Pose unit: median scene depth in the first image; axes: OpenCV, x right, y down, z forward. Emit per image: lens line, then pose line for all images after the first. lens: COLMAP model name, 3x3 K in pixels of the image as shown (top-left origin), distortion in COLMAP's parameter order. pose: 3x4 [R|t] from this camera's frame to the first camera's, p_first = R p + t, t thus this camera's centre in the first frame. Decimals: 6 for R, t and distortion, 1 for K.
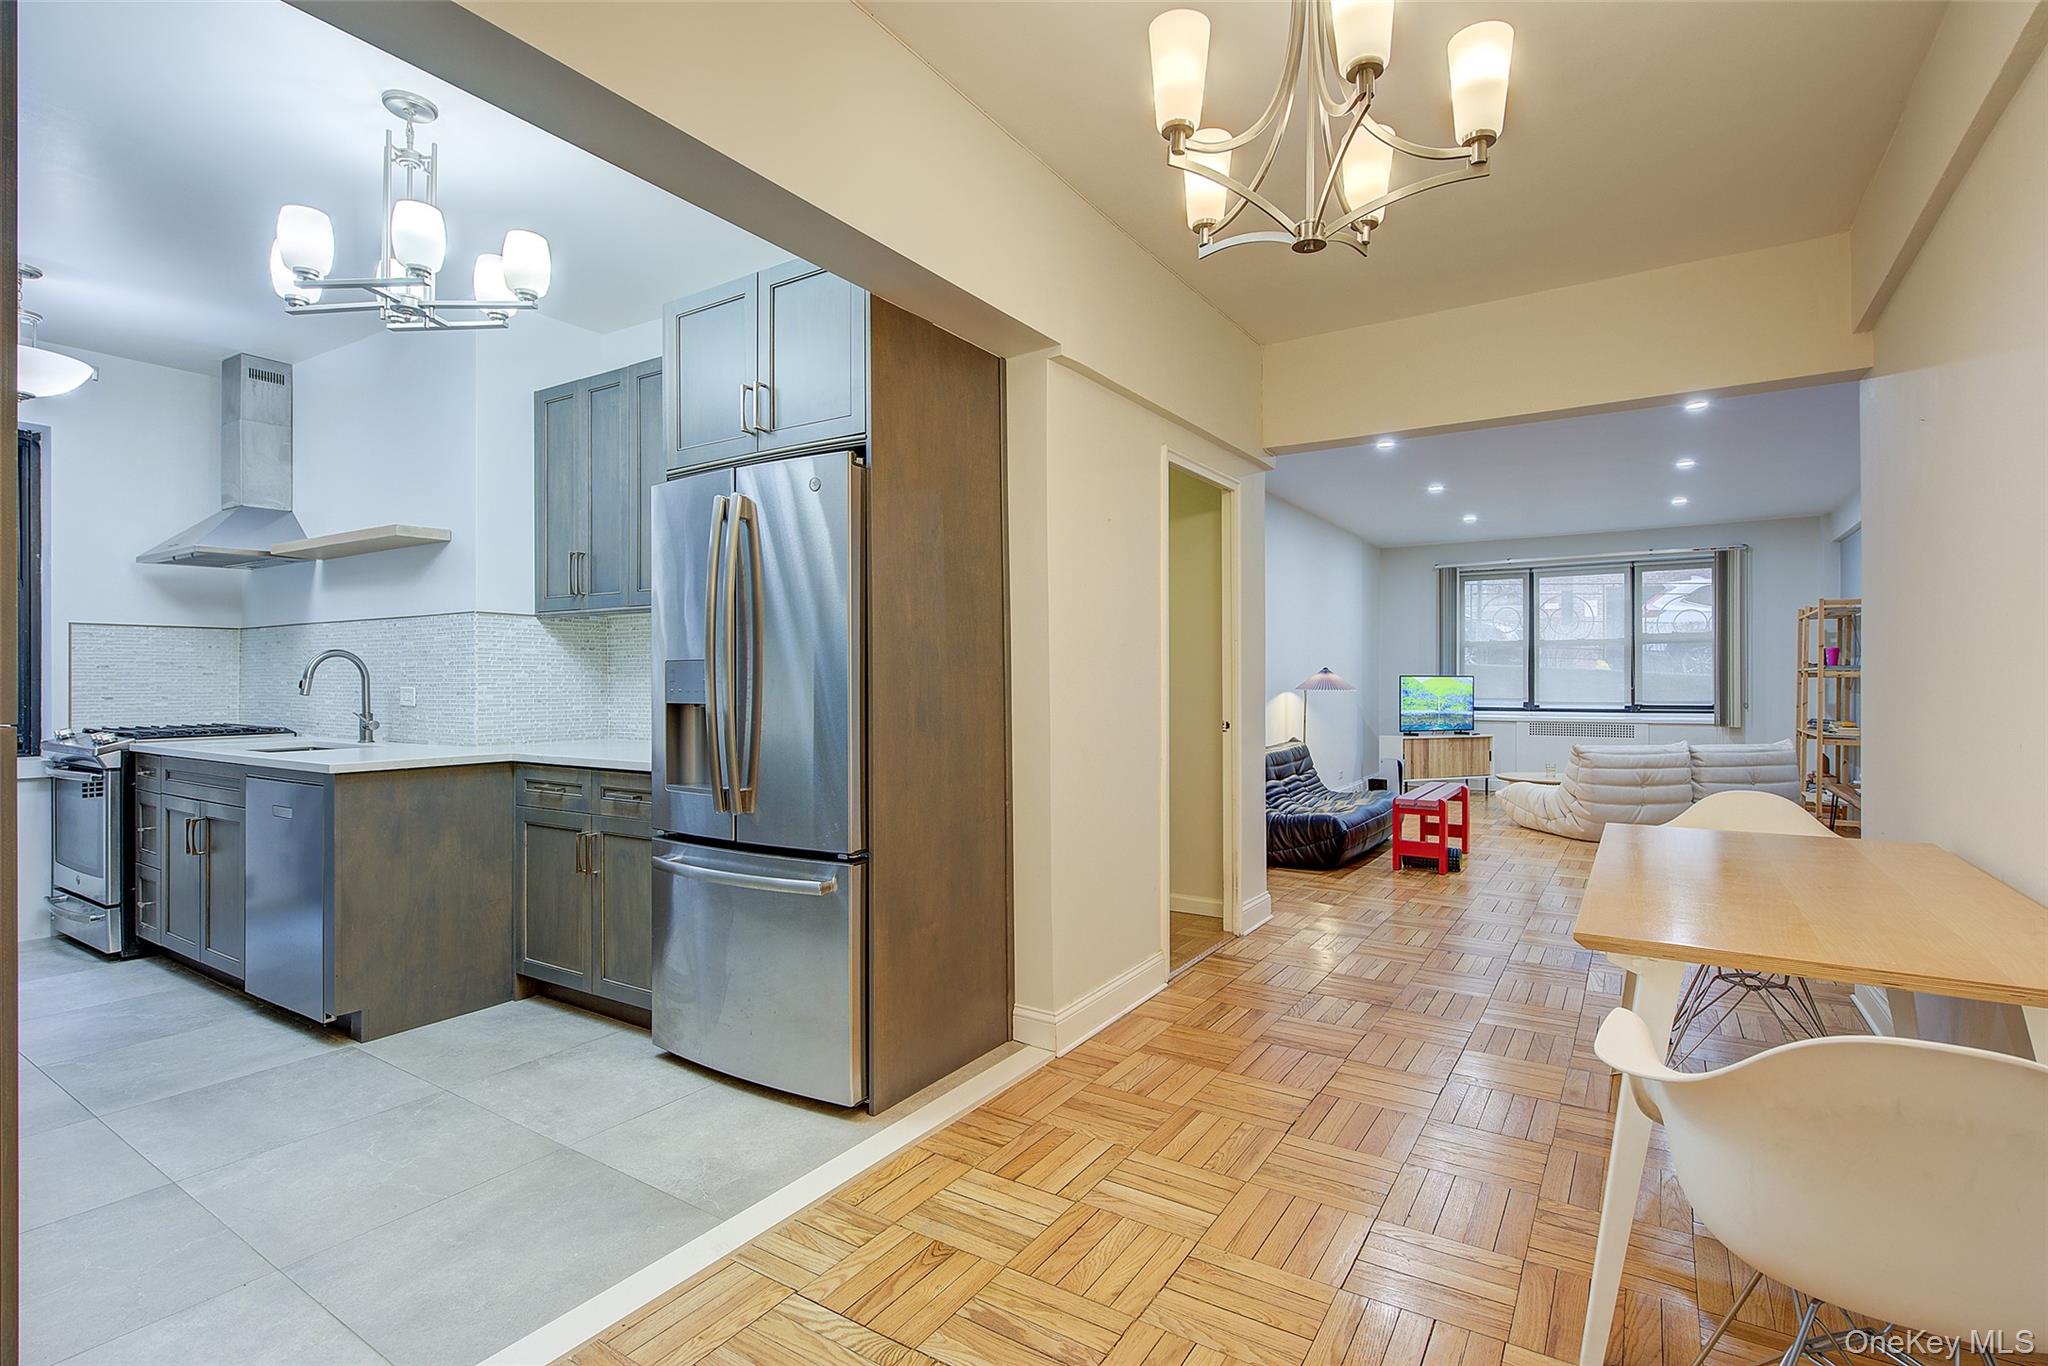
lens RADIAL K [[956.9, 0, 1031.9], [0, 956.9, 676.1], [0, 0, 1]] dist [-0.002506, -0.001023]
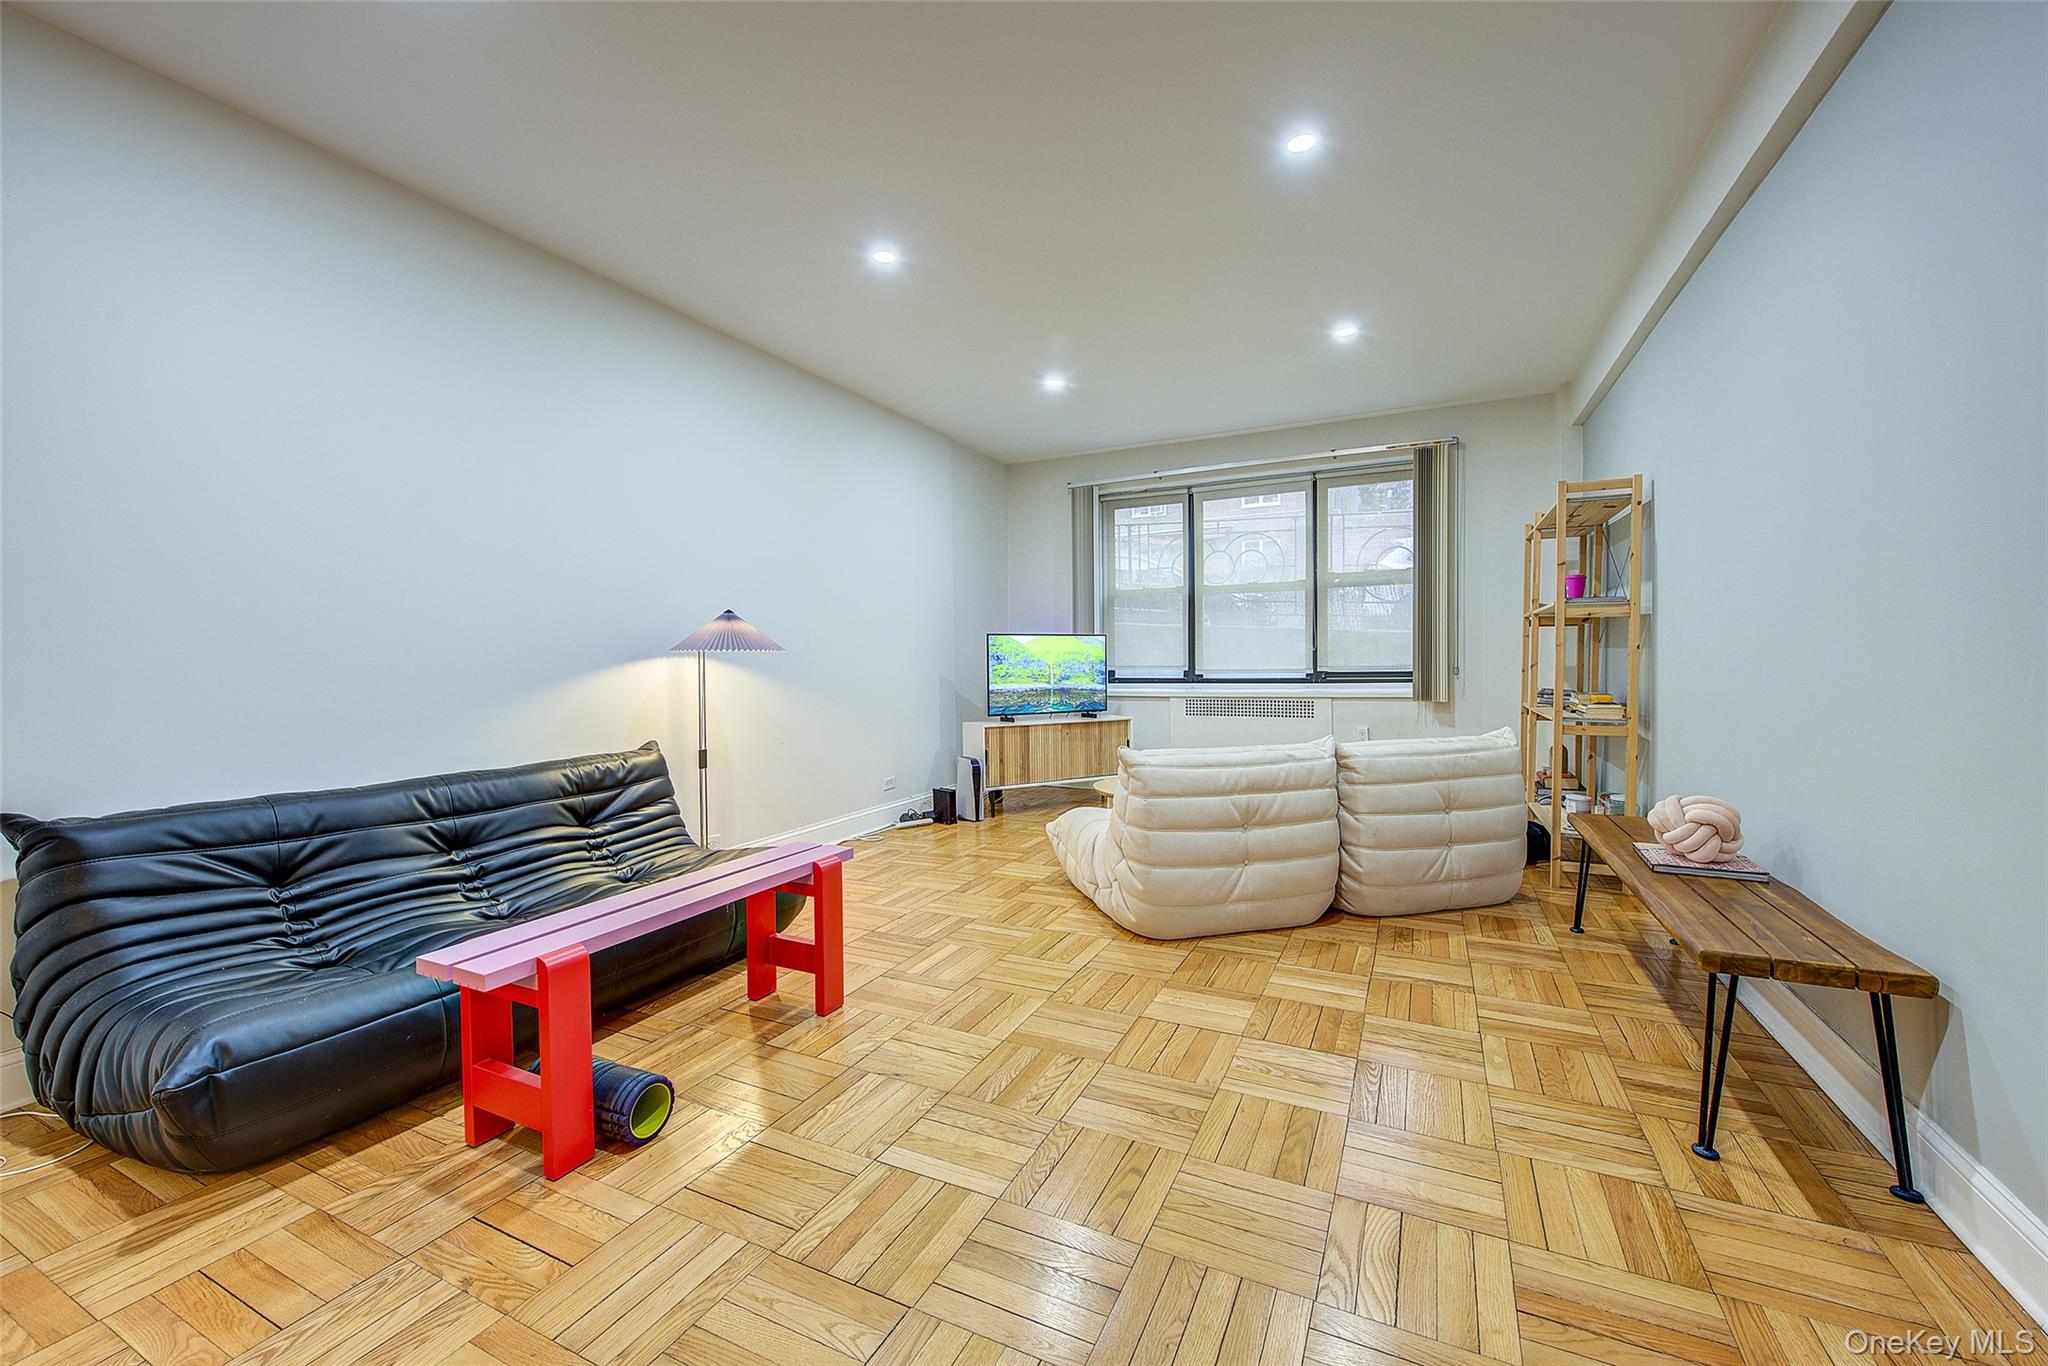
lens RADIAL K [[816.0, 0, 1033.6], [0, 816.0, 671.0], [0, 0, 1]] dist [0.001976, 0.000047]
pose [[0.991262, -0.013696, 0.131196, 0.346614], [0.011331, 0.999760, 0.018751, 0.015825], [-0.131421, -0.017100, 0.991179, 0.428996]]
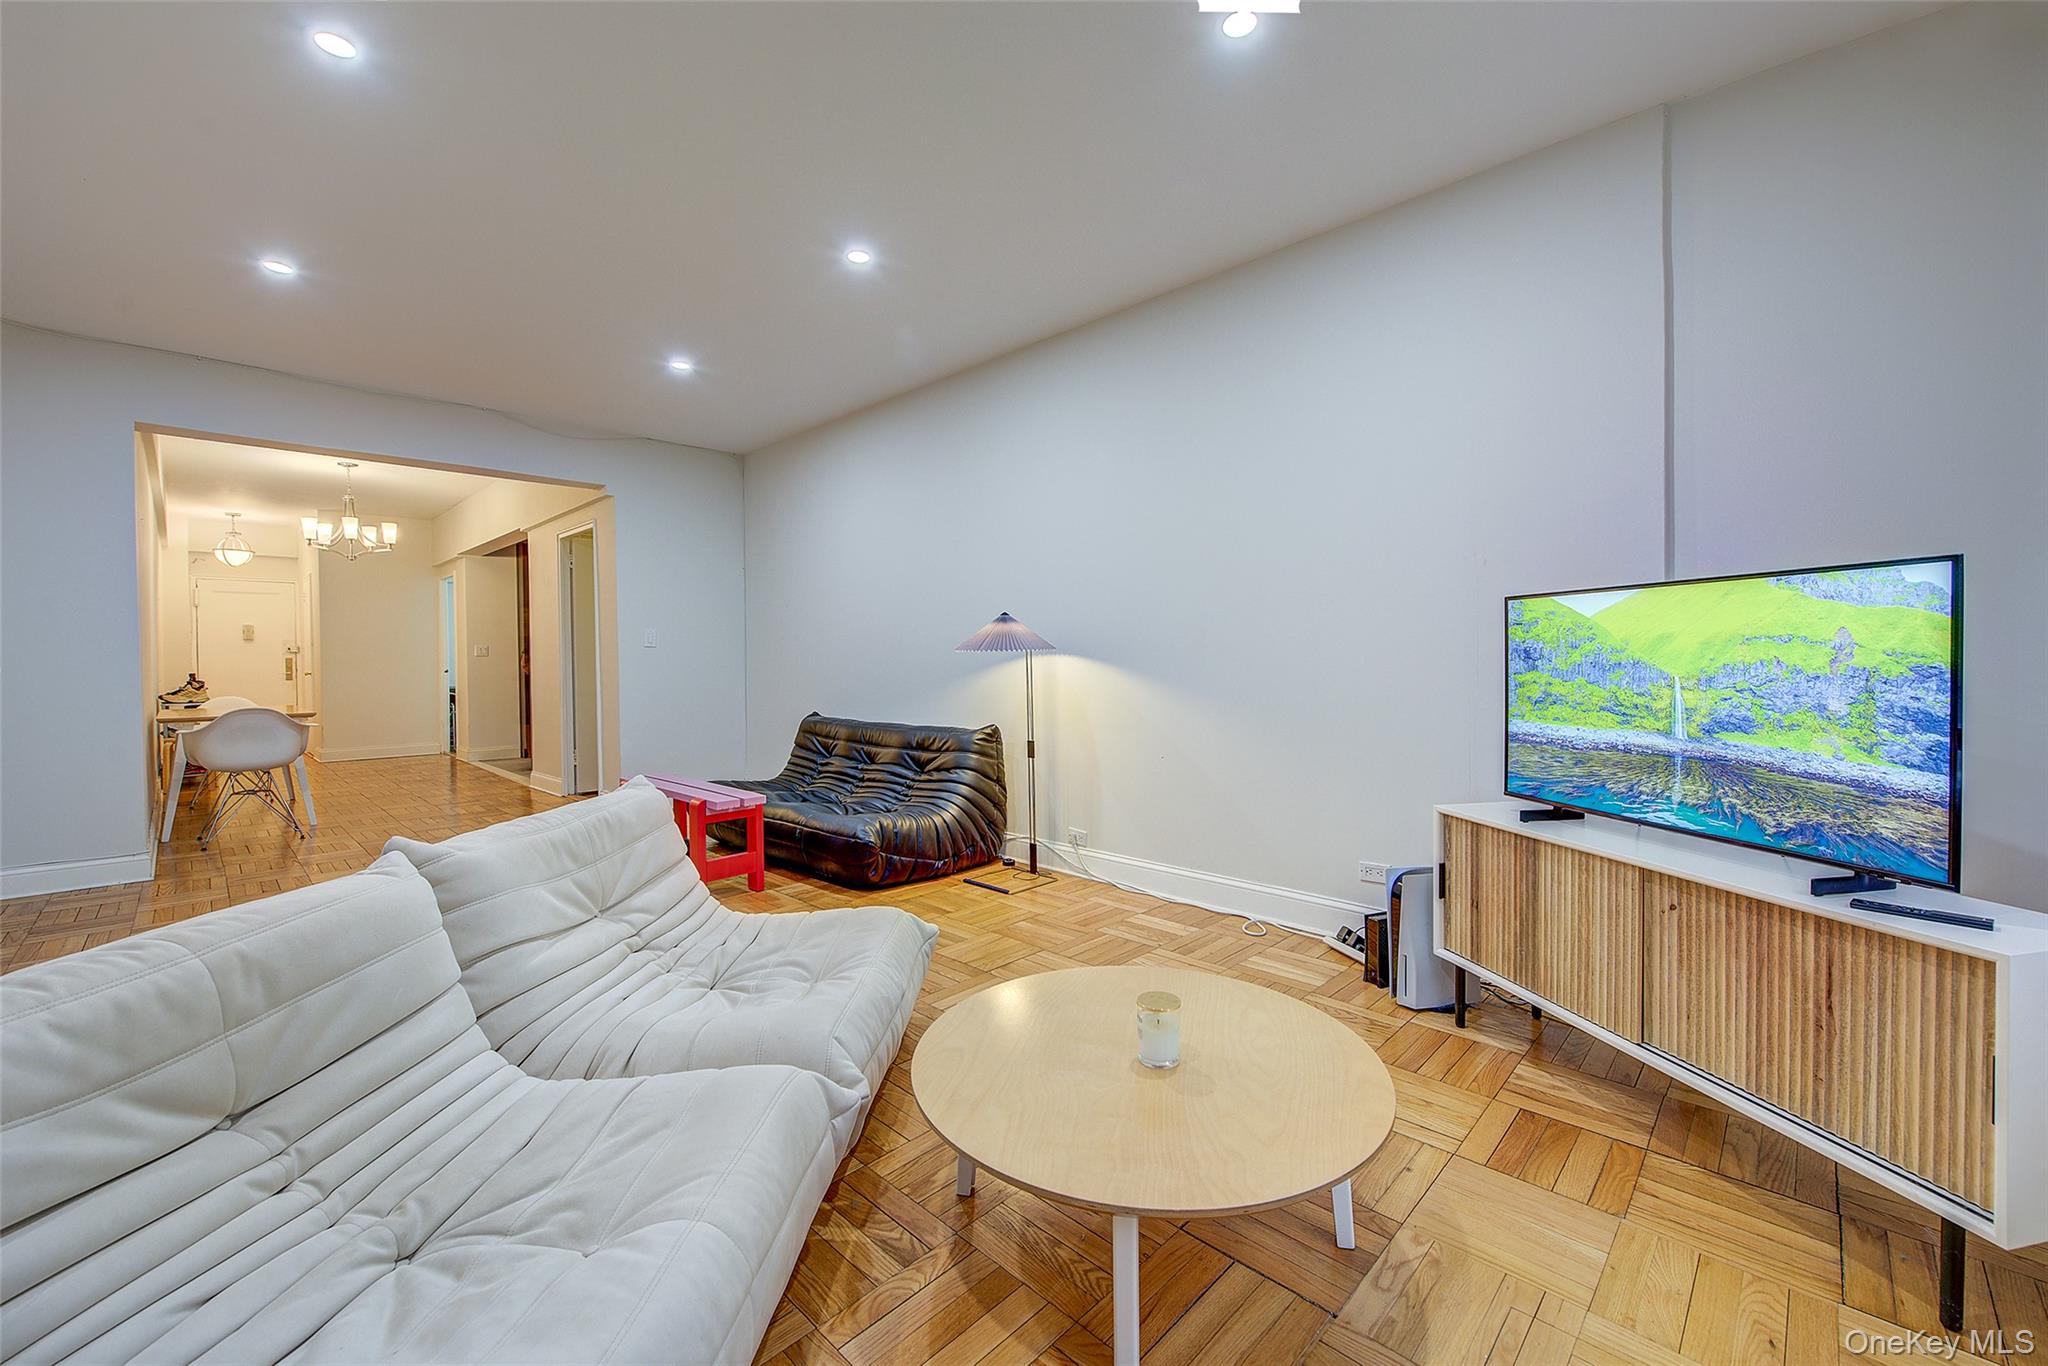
lens RADIAL K [[816.0, 0, 1026.5], [0, 816.0, 669.8], [0, 0, 1]] dist [0.001976, 0.000047]
pose [[-0.195401, 0.017331, -0.980570, 0.659133], [0.015121, 0.999778, 0.014657, 0.015835], [0.980607, -0.011963, -0.195619, 0.921946]]
